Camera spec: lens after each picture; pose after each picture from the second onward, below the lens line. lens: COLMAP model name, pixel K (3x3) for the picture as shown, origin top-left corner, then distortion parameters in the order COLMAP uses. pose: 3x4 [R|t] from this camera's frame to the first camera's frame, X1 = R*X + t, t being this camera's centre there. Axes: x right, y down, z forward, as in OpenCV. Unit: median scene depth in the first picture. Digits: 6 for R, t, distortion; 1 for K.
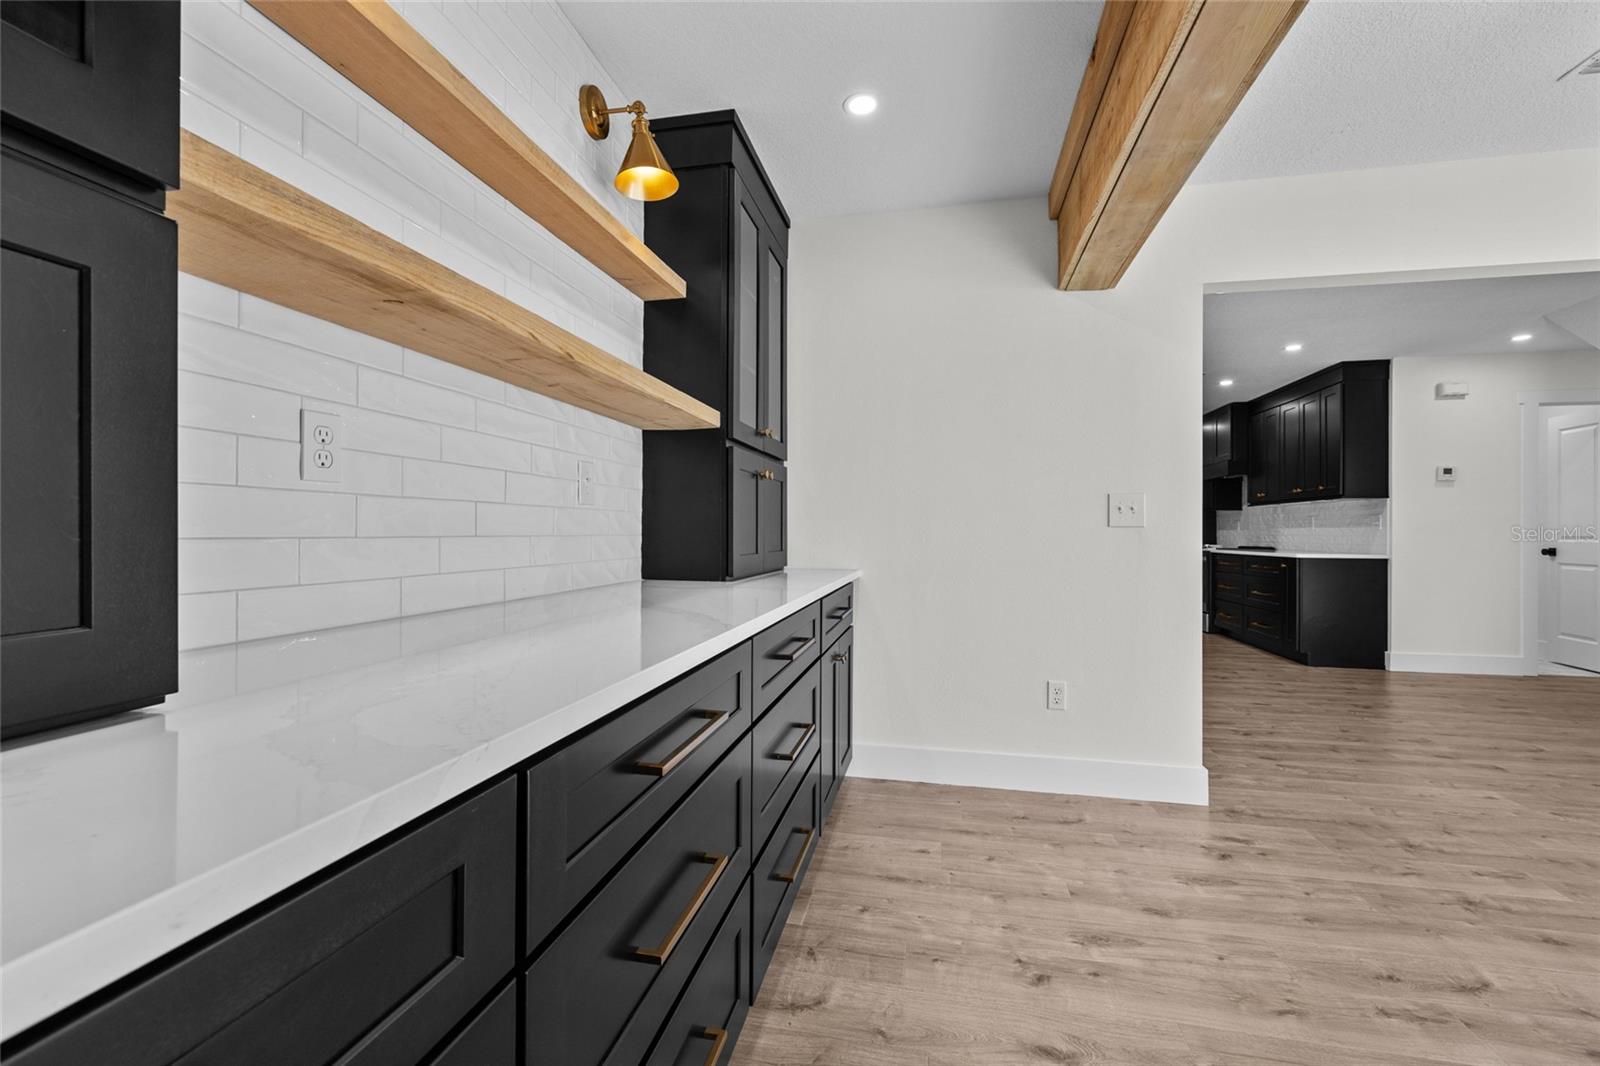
lens RADIAL K [[670.2, 0, 800.0], [0, 670.2, 533.0], [0, 0, 1]] dist [0.000502, -0.000467]
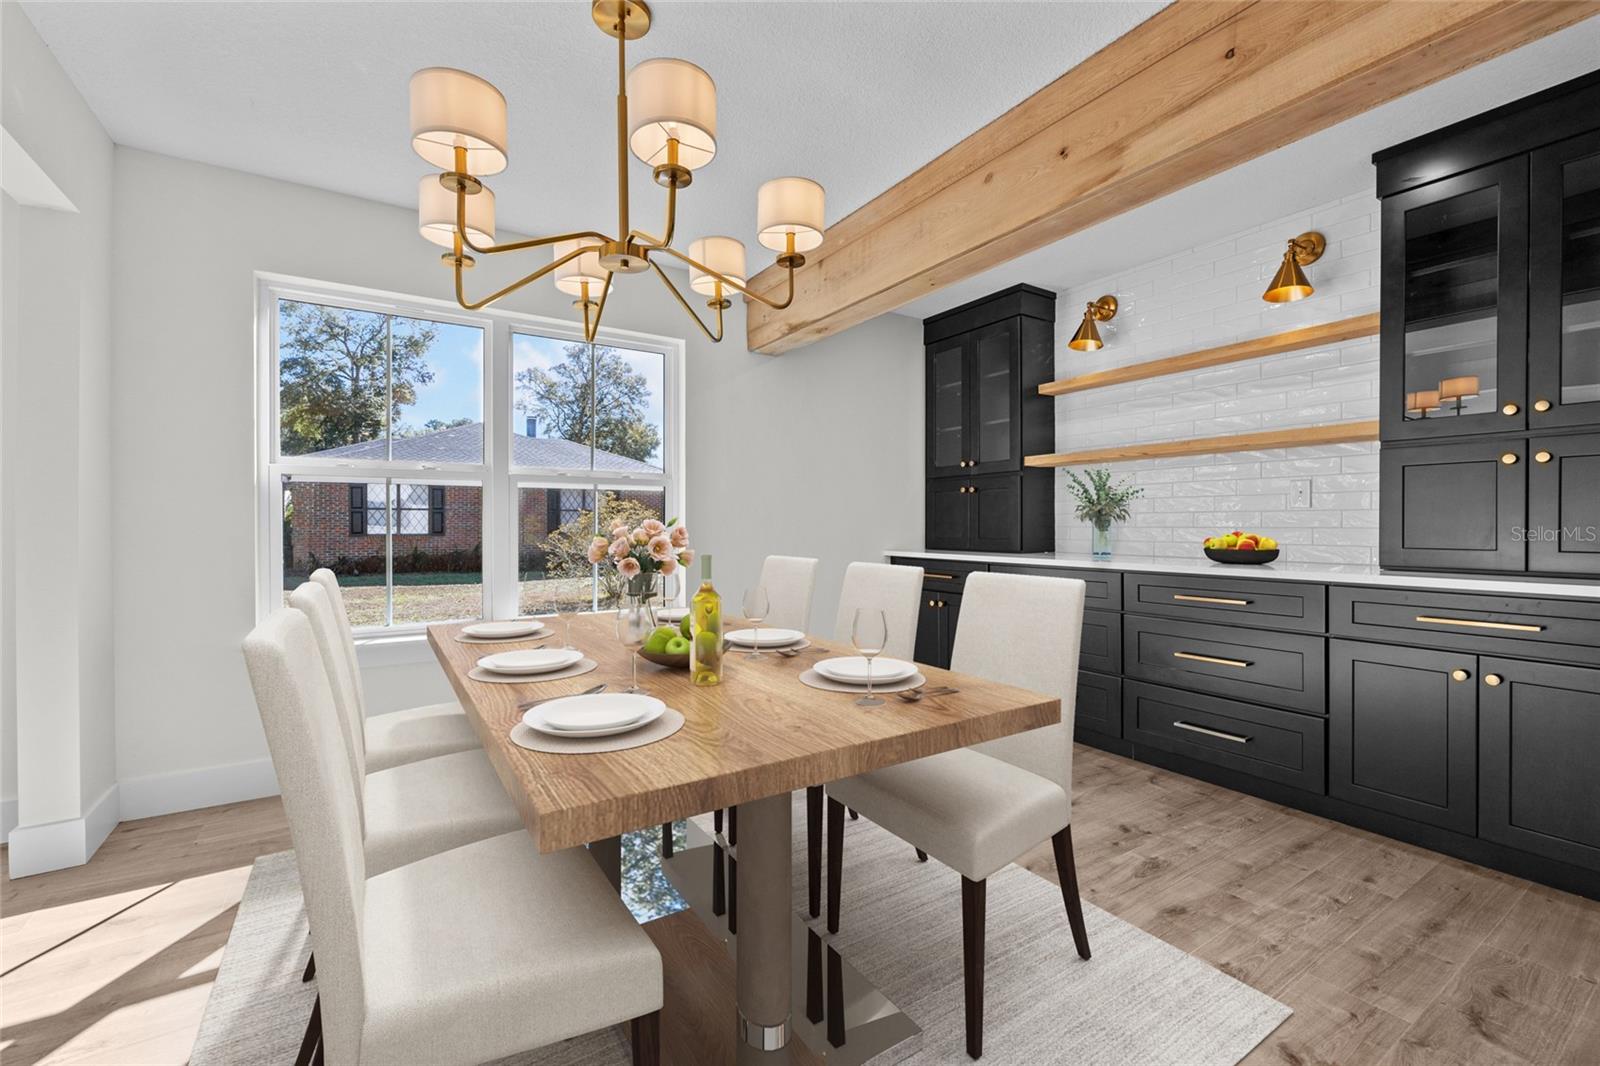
lens RADIAL K [[667.8, 0, 789.3], [0, 667.8, 533.6], [0, 0, 1]] dist [-0.001626, -0.000435]
pose [[-0.720681, 0.008914, -0.693210, 1.576295], [0.001344, 0.999933, 0.011460, -0.001497], [0.693266, 0.007328, -0.720645, 1.276452]]
